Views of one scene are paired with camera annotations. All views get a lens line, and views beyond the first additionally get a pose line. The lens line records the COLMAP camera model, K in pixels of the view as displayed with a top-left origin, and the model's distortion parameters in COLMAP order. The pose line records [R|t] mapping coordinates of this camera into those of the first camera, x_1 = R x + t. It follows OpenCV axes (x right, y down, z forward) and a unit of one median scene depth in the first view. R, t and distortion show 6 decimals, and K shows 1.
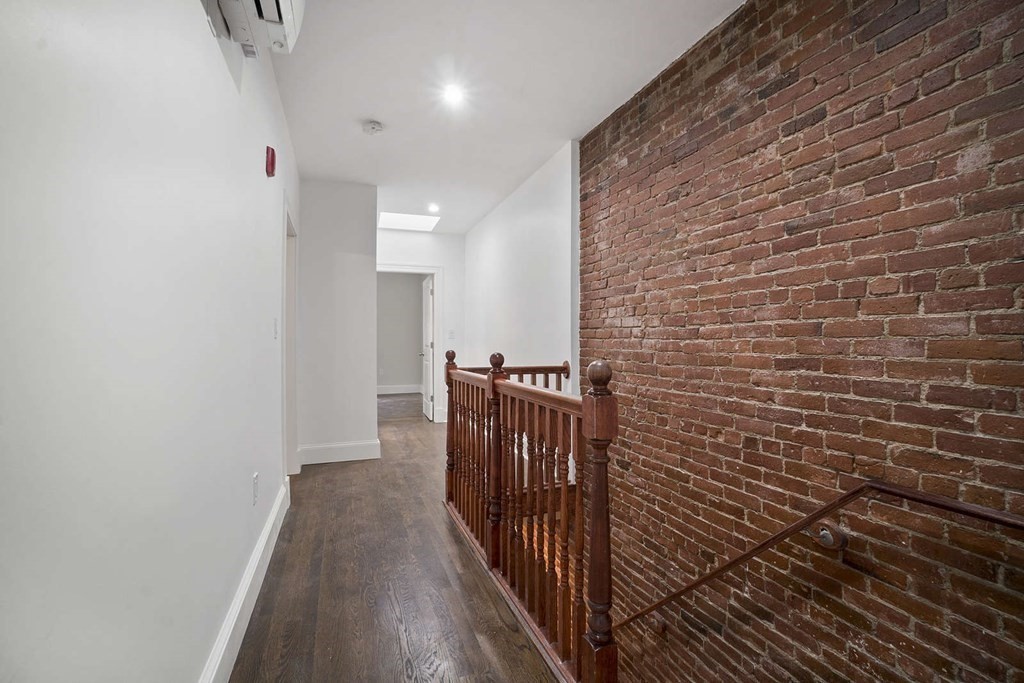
lens RADIAL K [[449.5, 0, 505.9], [0, 449.5, 343.7], [0, 0, 1]] dist [-0.052658, 0.011510]
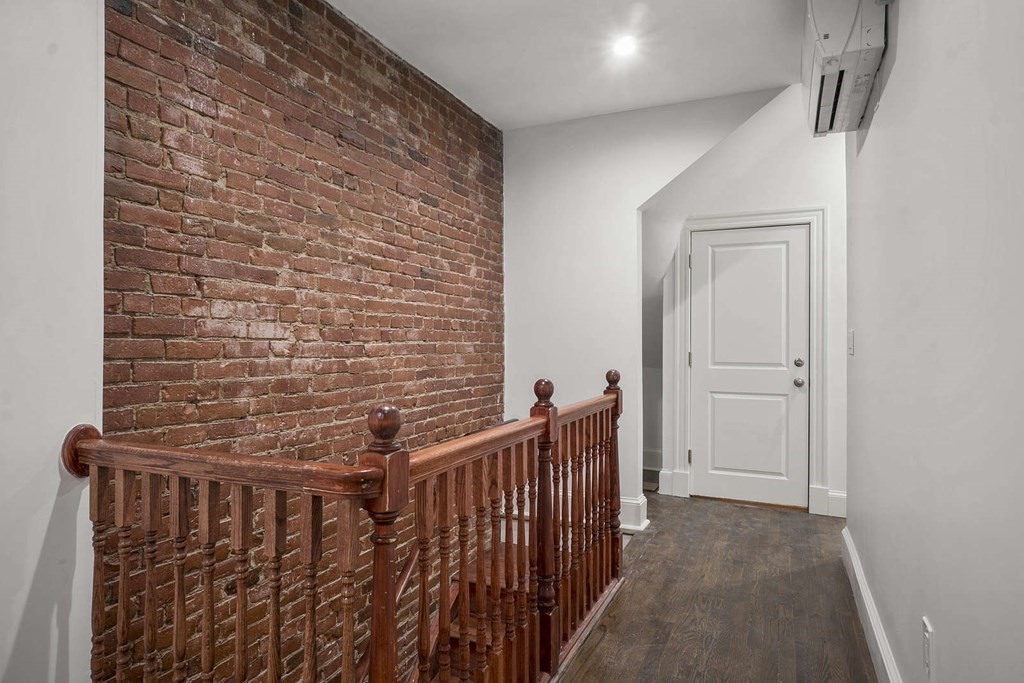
lens RADIAL K [[588.2, 0, 508.1], [0, 588.2, 340.2], [0, 0, 1]] dist [-0.009069, -0.000122]
pose [[-0.703002, 0.004255, 0.711175, -0.641136], [0.001036, 0.999987, -0.004959, -0.038749], [-0.711187, -0.002750, -0.702997, 1.652496]]
